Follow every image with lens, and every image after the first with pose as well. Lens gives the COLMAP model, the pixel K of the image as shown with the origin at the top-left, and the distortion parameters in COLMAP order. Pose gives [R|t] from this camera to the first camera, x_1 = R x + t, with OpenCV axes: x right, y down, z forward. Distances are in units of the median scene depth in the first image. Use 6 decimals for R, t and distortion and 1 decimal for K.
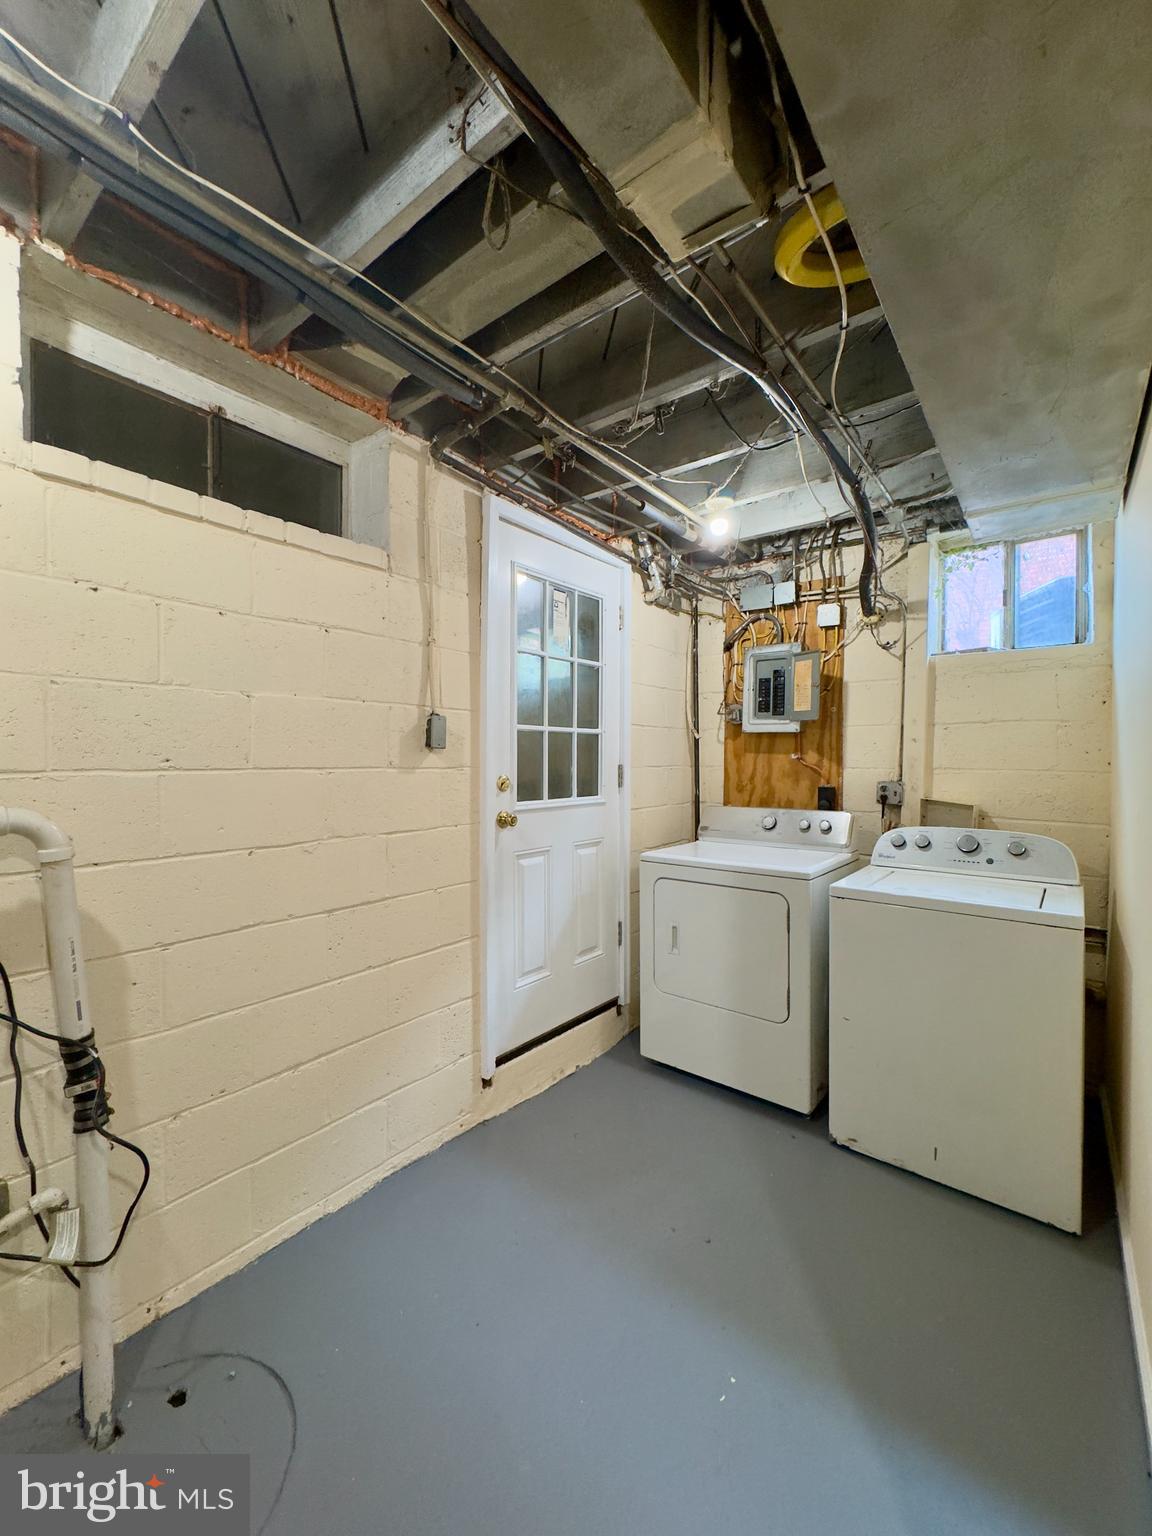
lens RADIAL K [[614.1, 0, 580.3], [0, 614.1, 771.1], [0, 0, 1]] dist [0.002870, 0.000324]
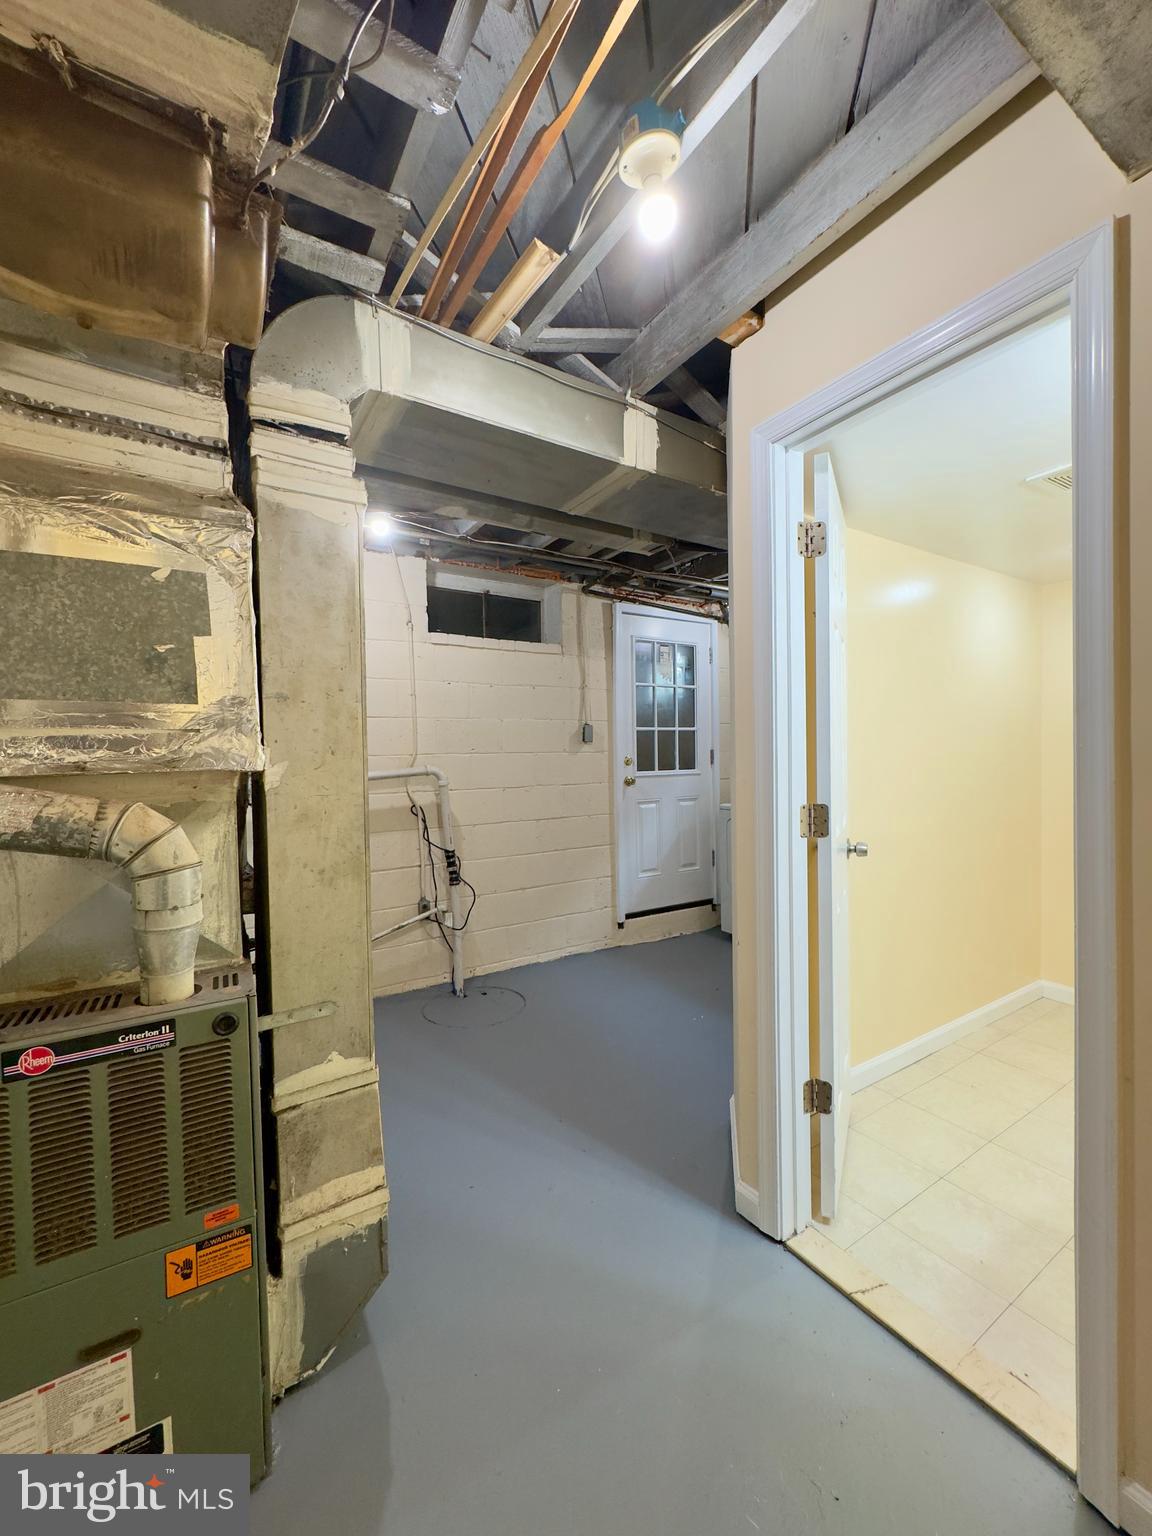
lens RADIAL K [[614.1, 0, 577.3], [0, 614.1, 771.0], [0, 0, 1]] dist [0.002870, 0.000324]
pose [[0.938205, -0.014578, -0.345773, 0.370281], [0.016127, 0.999869, 0.001603, 0.046592], [0.345704, -0.007081, 0.938317, -0.759534]]
